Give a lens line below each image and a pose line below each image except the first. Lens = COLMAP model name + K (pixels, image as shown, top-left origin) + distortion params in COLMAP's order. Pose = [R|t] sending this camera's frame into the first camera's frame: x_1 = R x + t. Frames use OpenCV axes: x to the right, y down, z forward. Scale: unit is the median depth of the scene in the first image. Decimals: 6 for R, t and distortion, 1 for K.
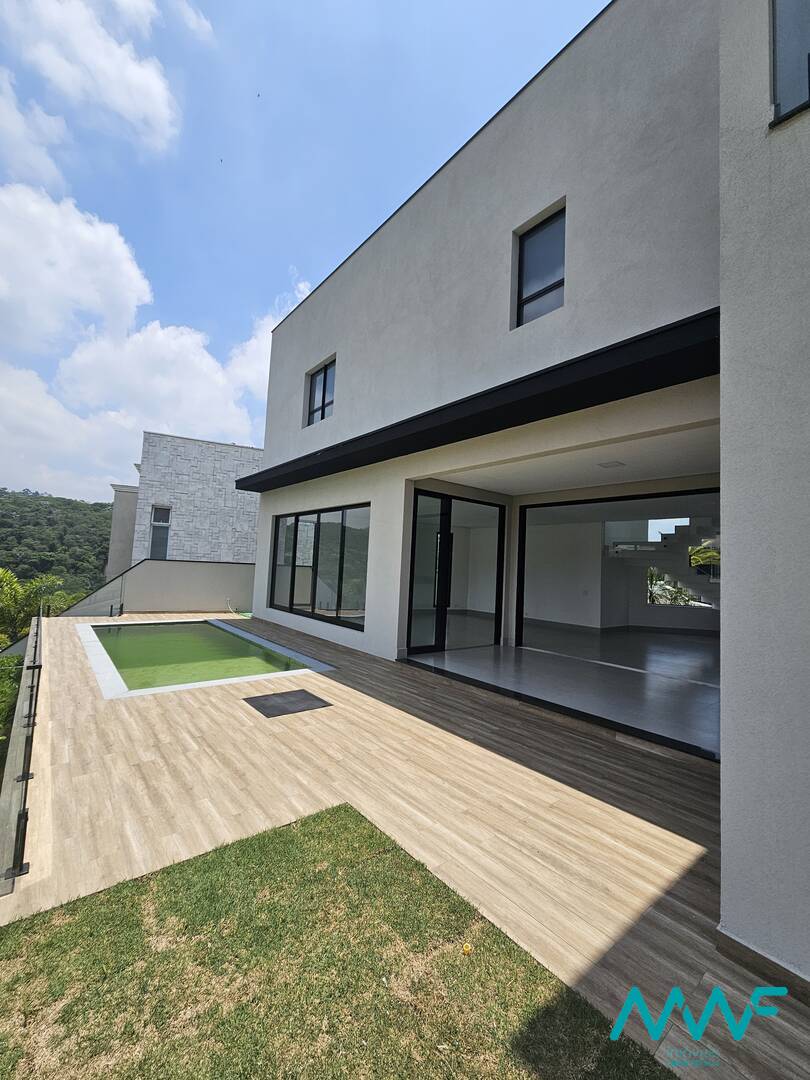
lens RADIAL K [[443.4, 0, 409.5], [0, 443.4, 539.0], [0, 0, 1]] dist [0.000394, -0.000002]
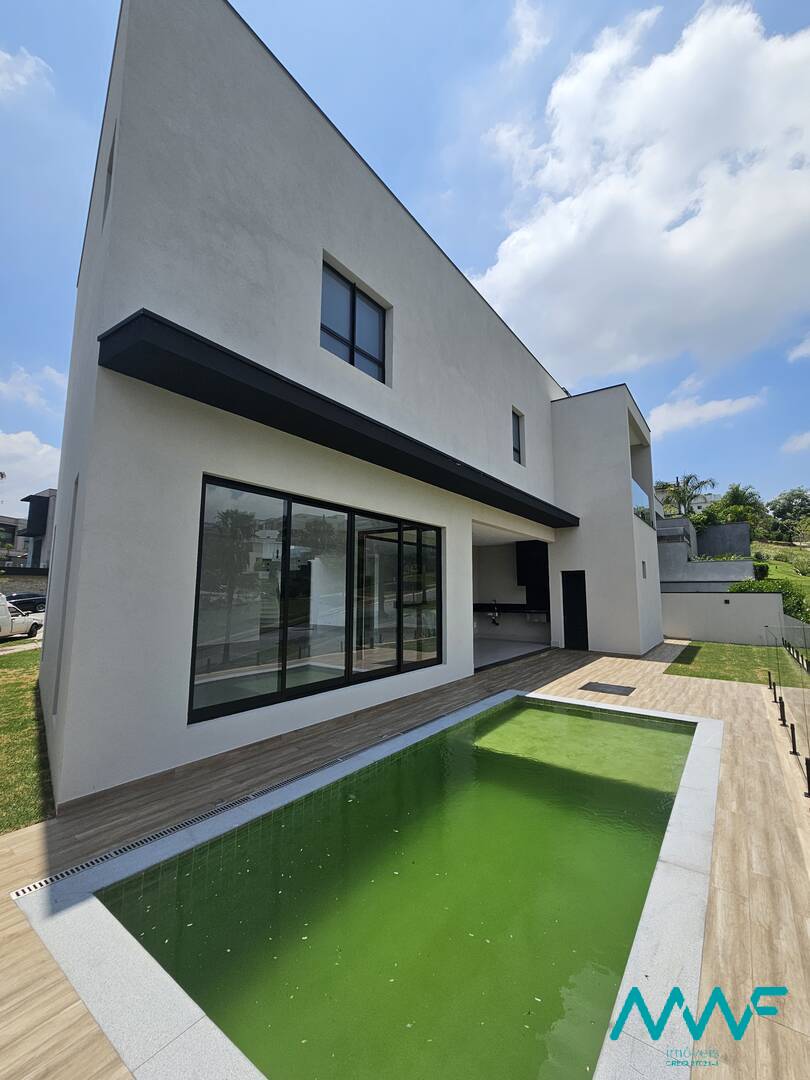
lens RADIAL K [[443.4, 0, 409.5], [0, 443.4, 539.0], [0, 0, 1]] dist [0.000394, -0.000002]
pose [[-0.246329, 0.070024, 0.966653, -0.799311], [-0.080793, 0.992431, -0.092479, 0.029196], [-0.965813, -0.100879, -0.238807, 1.032781]]
